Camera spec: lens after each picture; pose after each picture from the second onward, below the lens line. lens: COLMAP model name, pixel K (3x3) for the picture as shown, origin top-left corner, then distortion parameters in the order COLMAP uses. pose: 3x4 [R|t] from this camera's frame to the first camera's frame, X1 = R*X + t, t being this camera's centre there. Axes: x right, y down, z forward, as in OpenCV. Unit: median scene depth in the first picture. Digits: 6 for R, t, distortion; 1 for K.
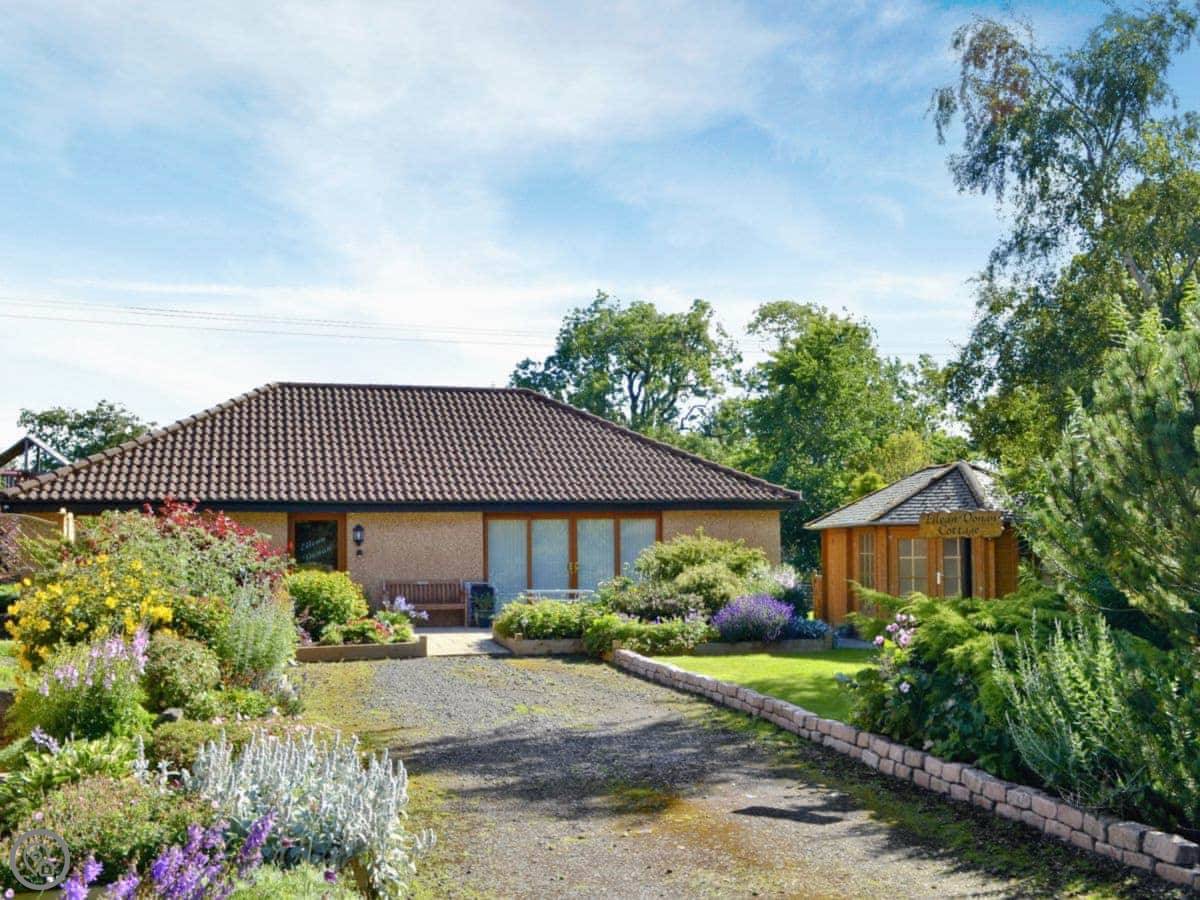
lens RADIAL K [[1094.8, 0, 600.0], [0, 1094.8, 450.0], [0, 0, 1]] dist [-0.095644, -0.014595]
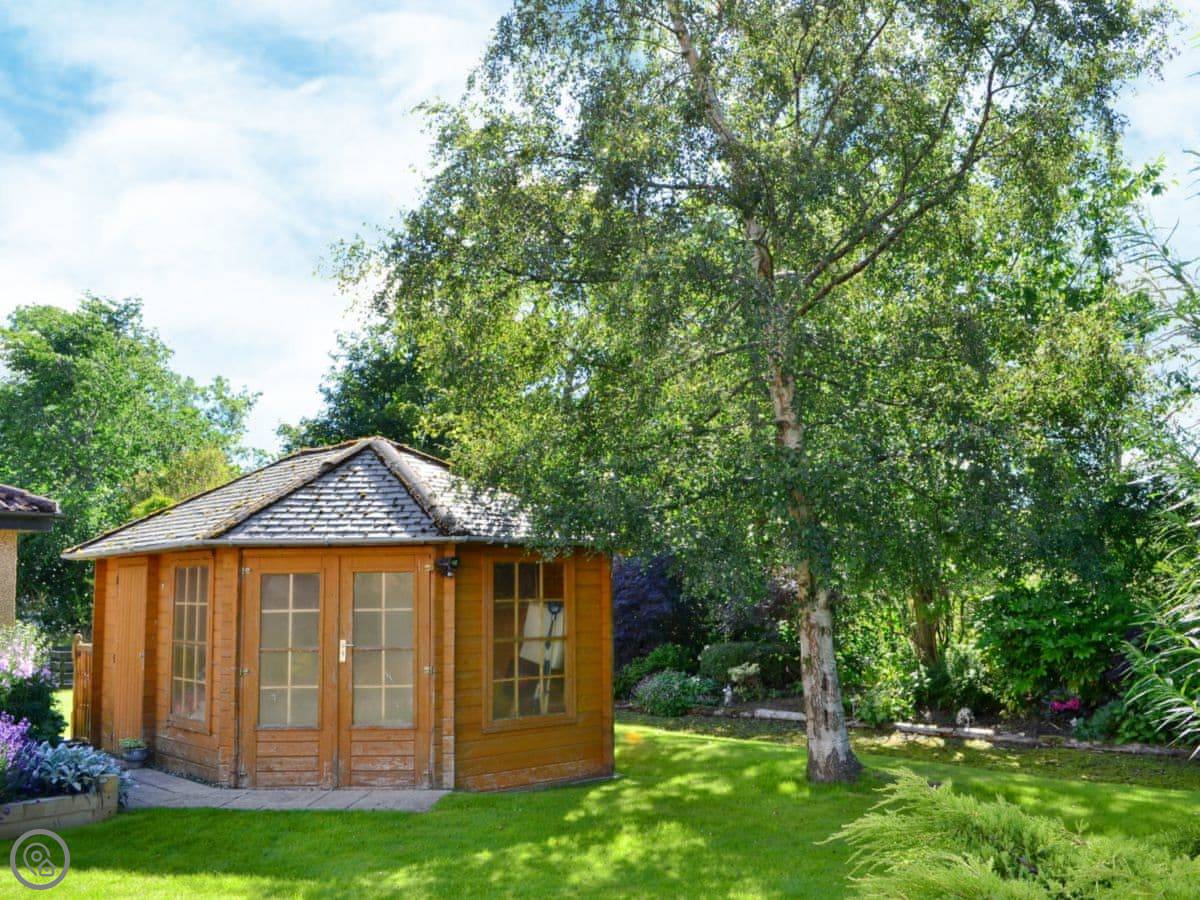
lens RADIAL K [[1169.0, 0, 600.0], [0, 1169.0, 450.0], [0, 0, 1]] dist [-0.039847, 0.007210]
pose [[0.812986, 0.070234, 0.578033, 0.073037], [-0.047542, 0.997391, -0.054321, 0.040218], [-0.580340, 0.016681, 0.814204, 0.402741]]
